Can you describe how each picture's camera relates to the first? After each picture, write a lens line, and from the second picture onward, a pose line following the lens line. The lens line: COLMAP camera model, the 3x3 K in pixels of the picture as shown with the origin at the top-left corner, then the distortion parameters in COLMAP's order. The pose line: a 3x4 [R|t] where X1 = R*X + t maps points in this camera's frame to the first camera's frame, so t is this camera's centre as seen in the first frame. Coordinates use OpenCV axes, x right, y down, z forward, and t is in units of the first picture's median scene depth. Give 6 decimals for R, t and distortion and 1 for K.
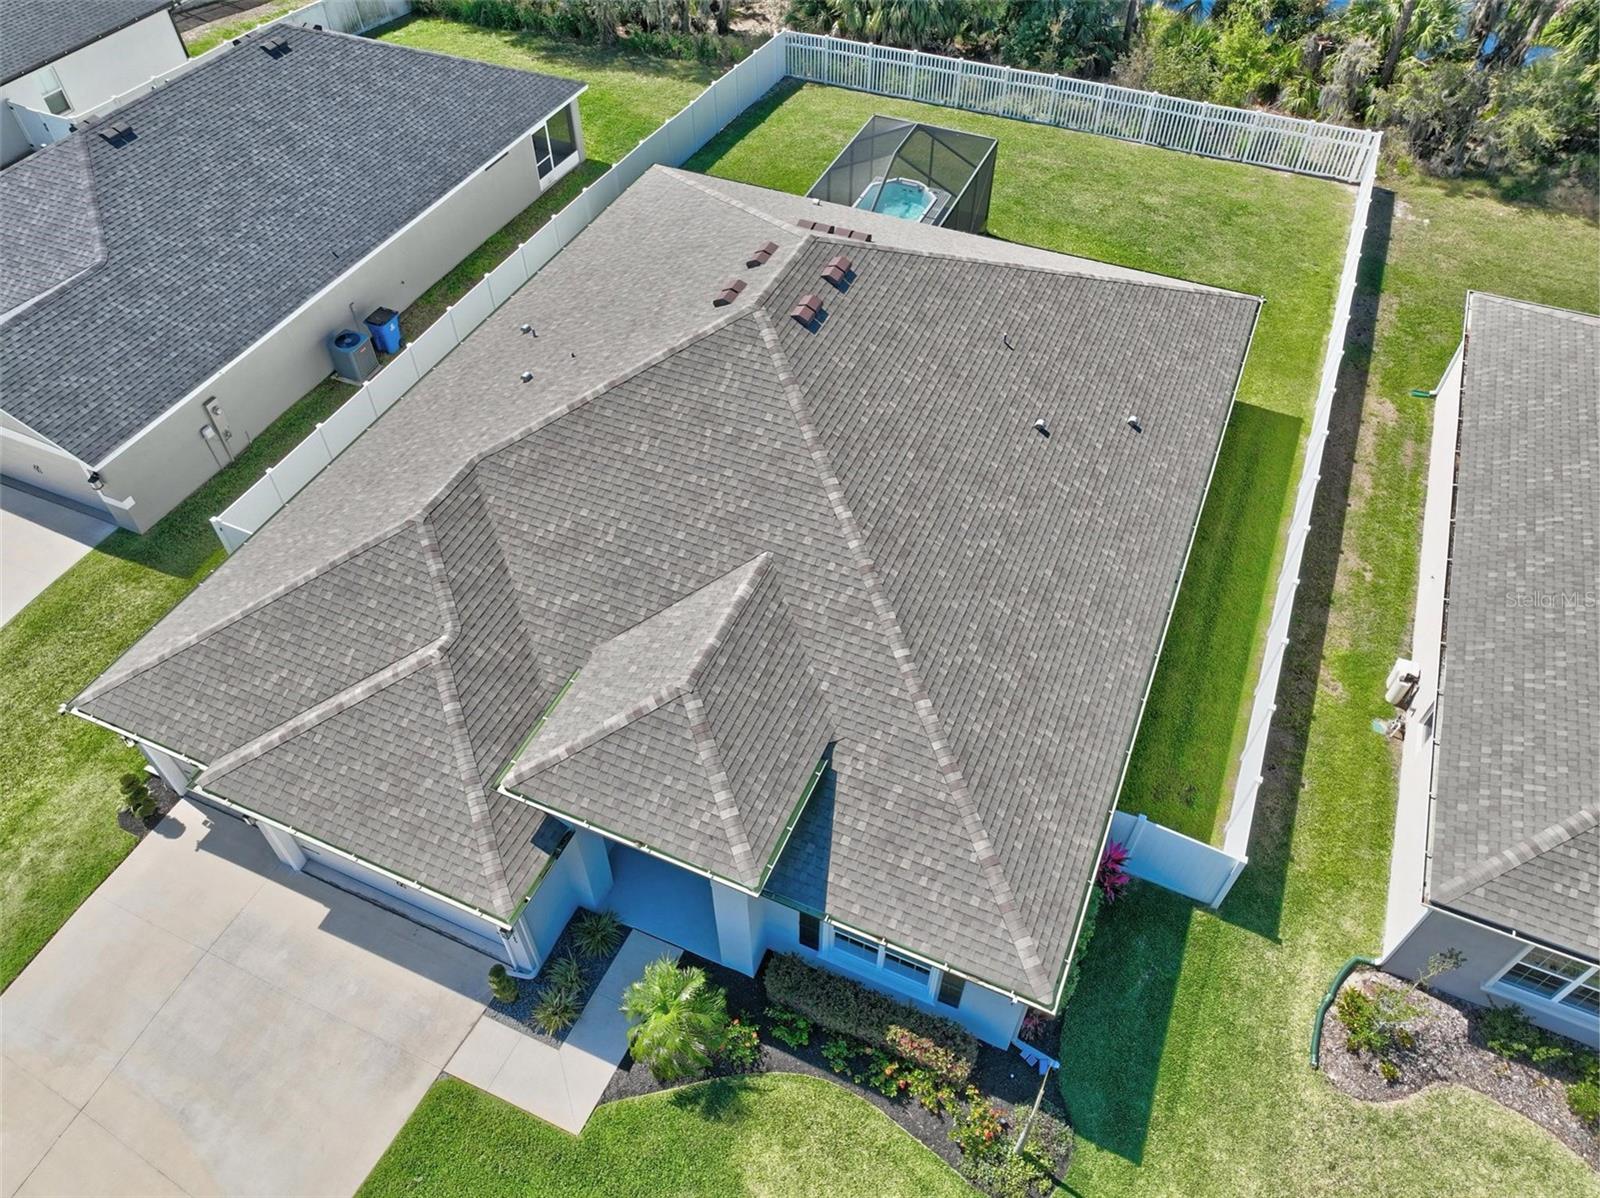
lens RADIAL K [[1125.5, 0, 800.2], [0, 1125.5, 602.7], [0, 0, 1]] dist [-0.000269, 0.016905]
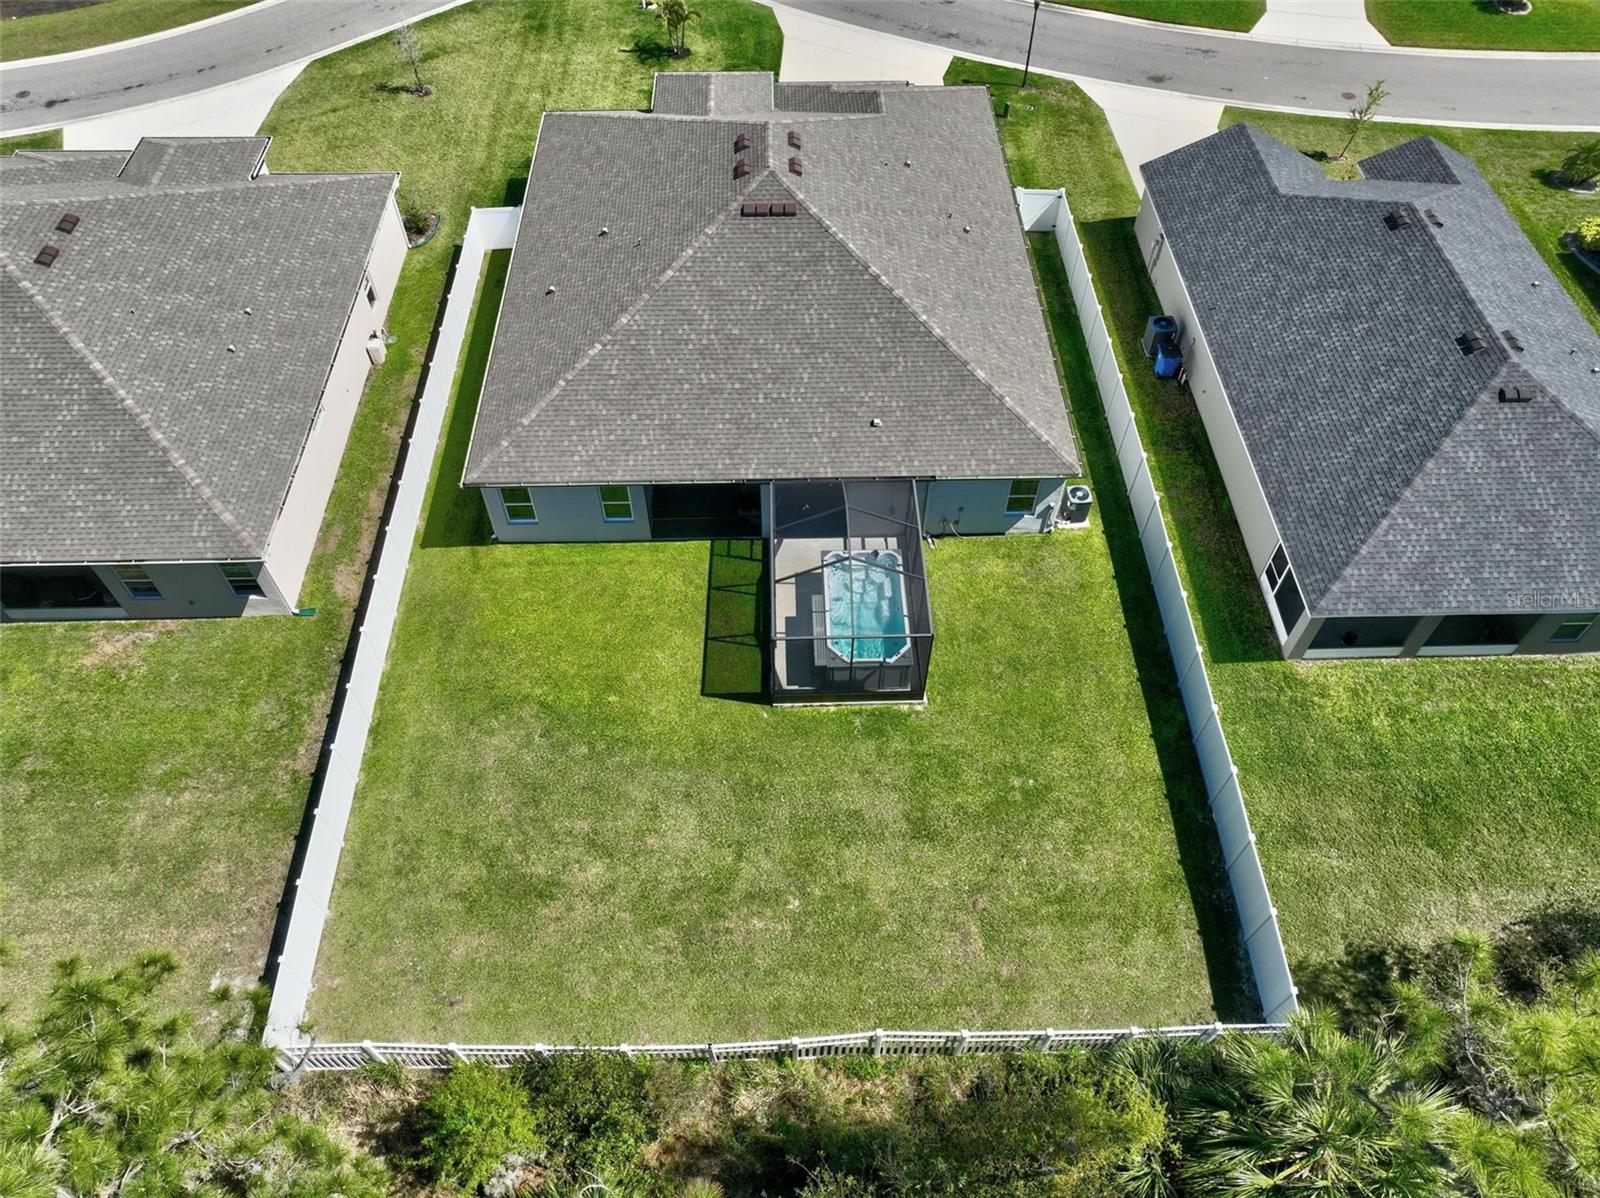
lens RADIAL K [[1125.5, 0, 800.2], [0, 1125.5, 602.7], [0, 0, 1]] dist [-0.000269, 0.016905]
pose [[-0.905983, 0.332336, -0.262199, 0.404533], [-0.316884, -0.121751, 0.940617, -1.320474], [0.280678, 0.935270, 0.215616, 0.892061]]
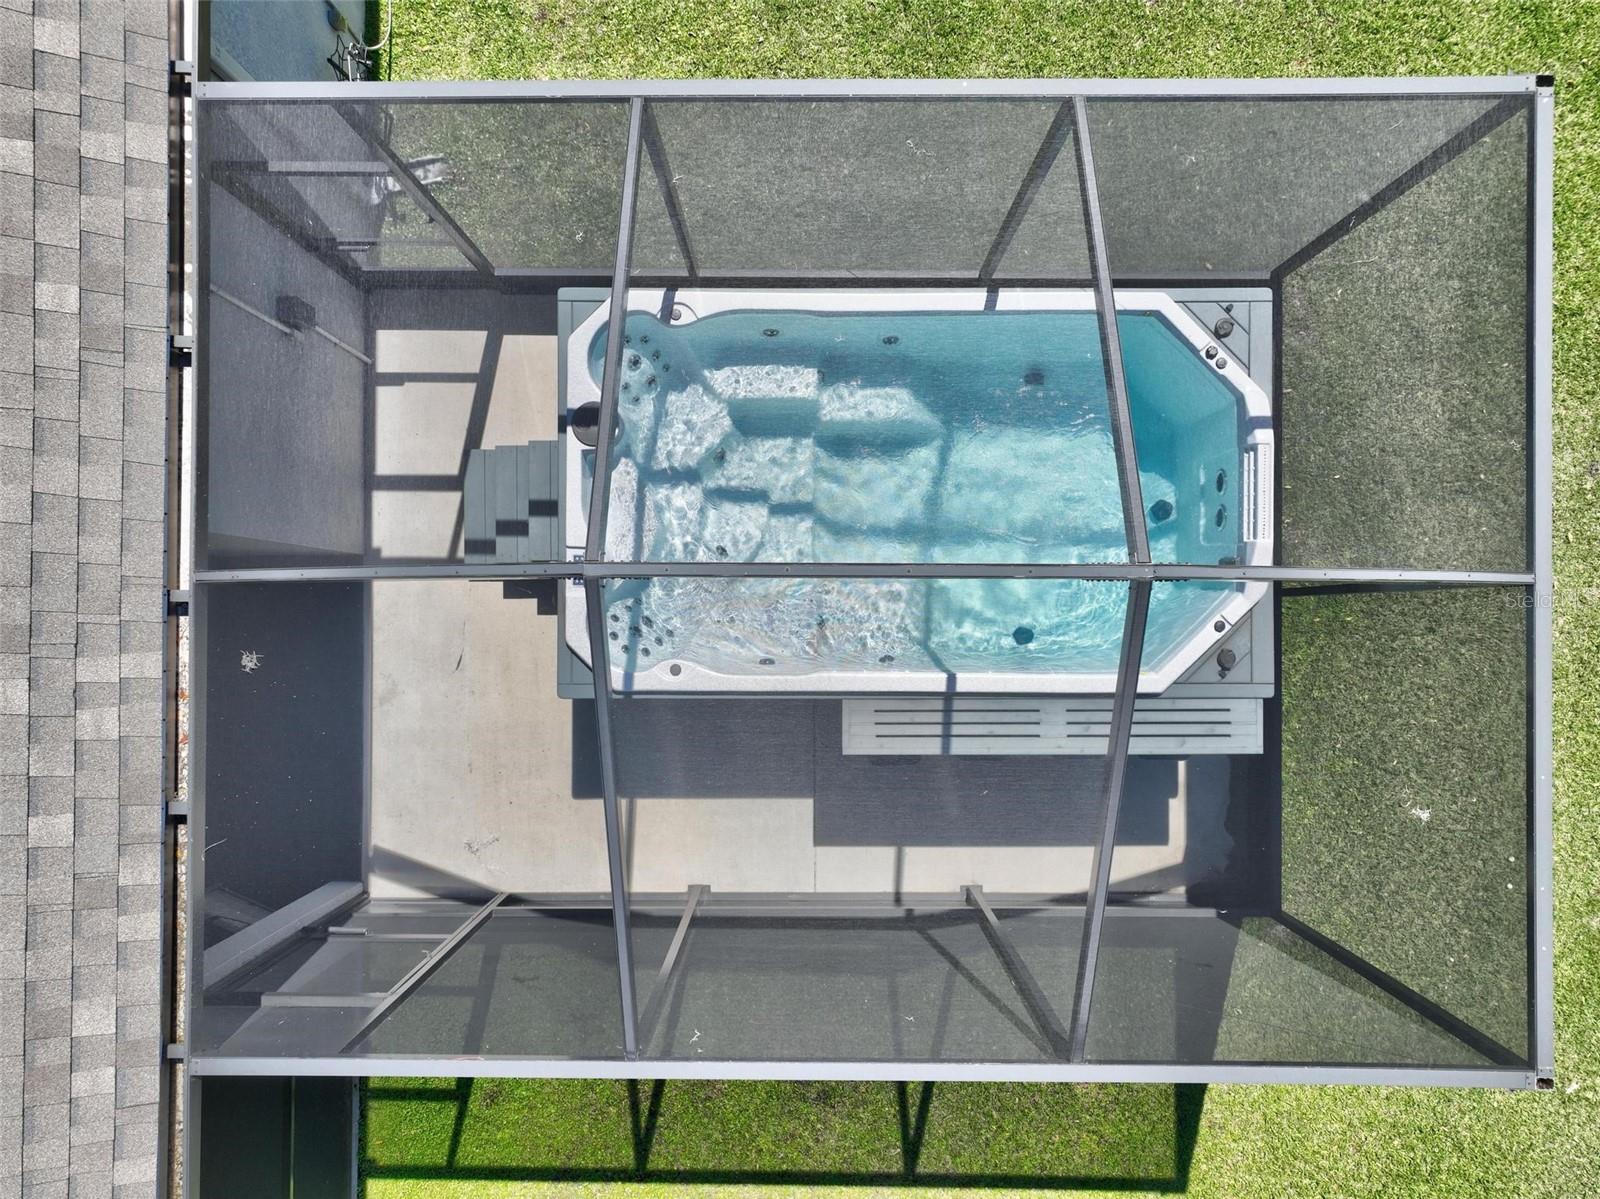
lens RADIAL K [[1125.5, 0, 800.2], [0, 1125.5, 603.2], [0, 0, 1]] dist [-0.000269, 0.016905]
pose [[0.398487, 0.917088, -0.012590, 0.100604], [-0.680611, 0.304881, 0.666195, -0.507703], [0.614798, -0.256901, 0.745671, 0.956924]]
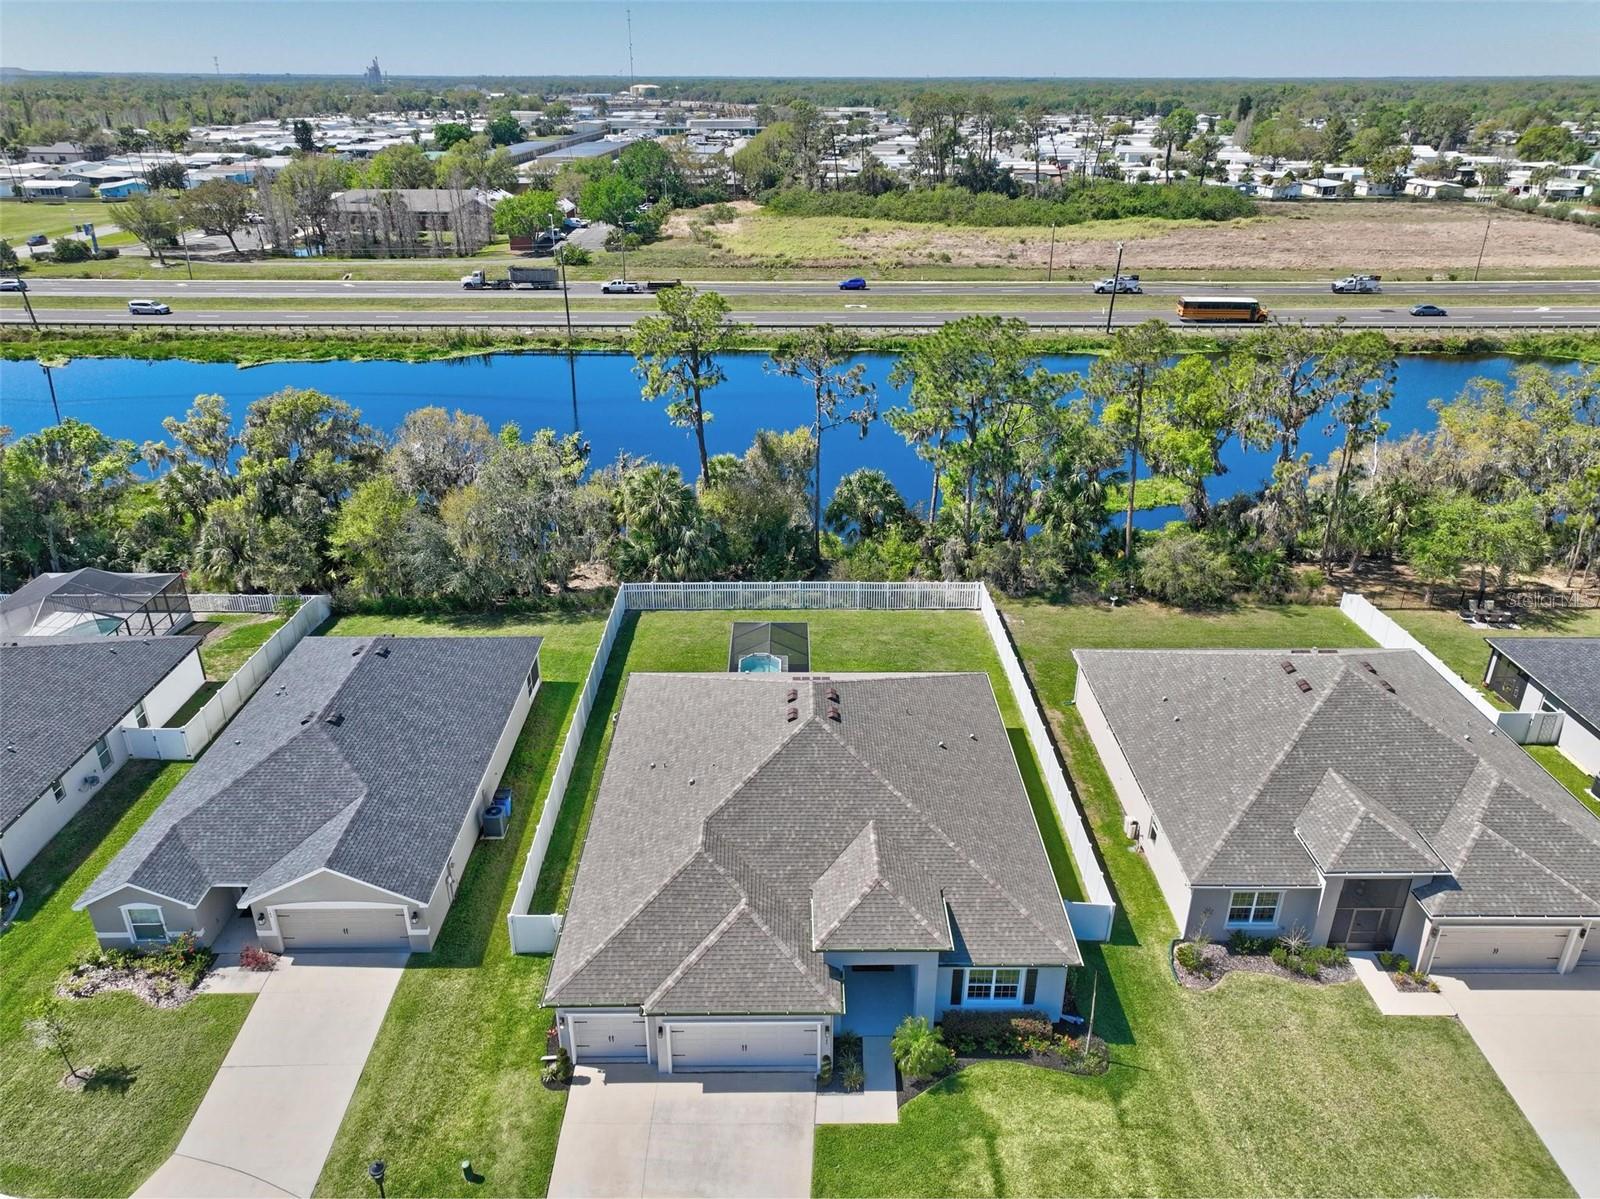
lens RADIAL K [[1125.5, 0, 800.2], [0, 1125.5, 603.2], [0, 0, 1]] dist [-0.000269, 0.016905]
pose [[0.912343, -0.170987, 0.372014, -0.537738], [0.302276, 0.894150, -0.330340, 0.153091], [-0.276153, 0.413834, 0.867457, -0.590625]]
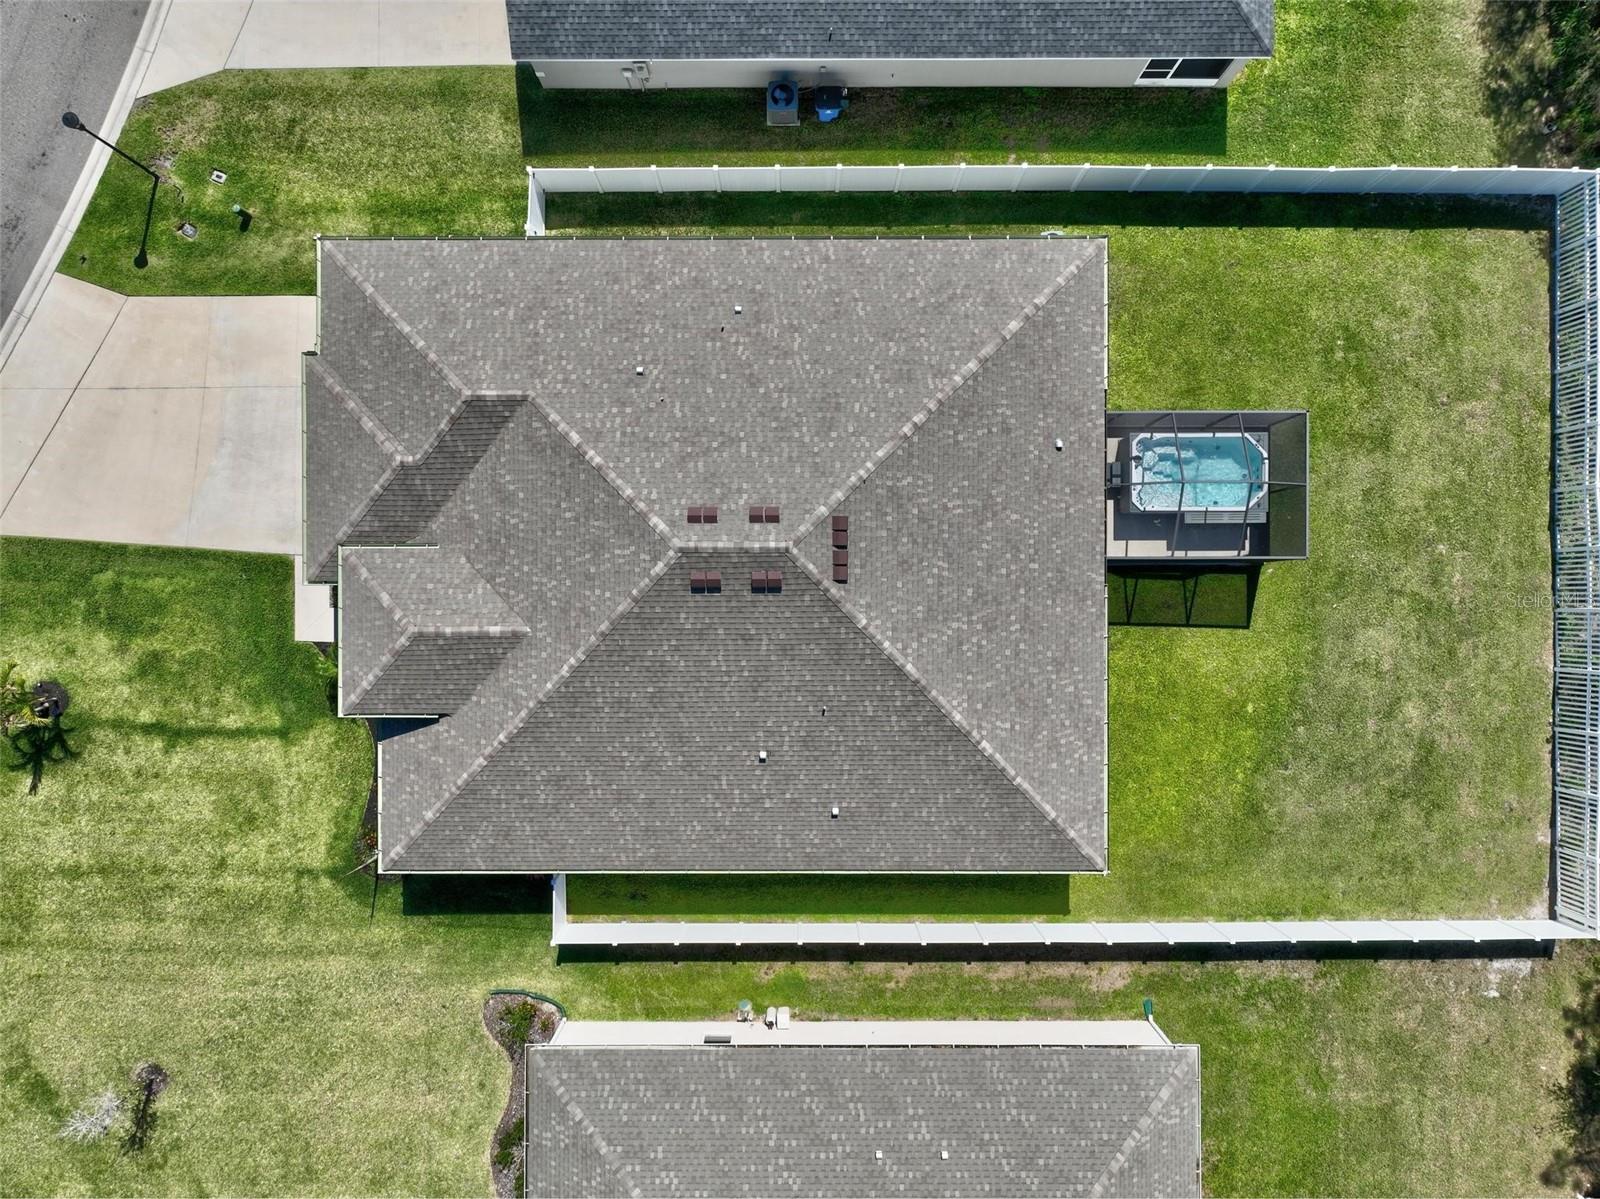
lens RADIAL K [[1125.5, 0, 800.2], [0, 1125.5, 603.2], [0, 0, 1]] dist [-0.000269, 0.016905]
pose [[0.401793, 0.915730, -0.000673, 0.050591], [-0.680454, 0.299053, 0.668991, -0.808554], [0.612816, -0.268338, 0.743270, 0.076459]]
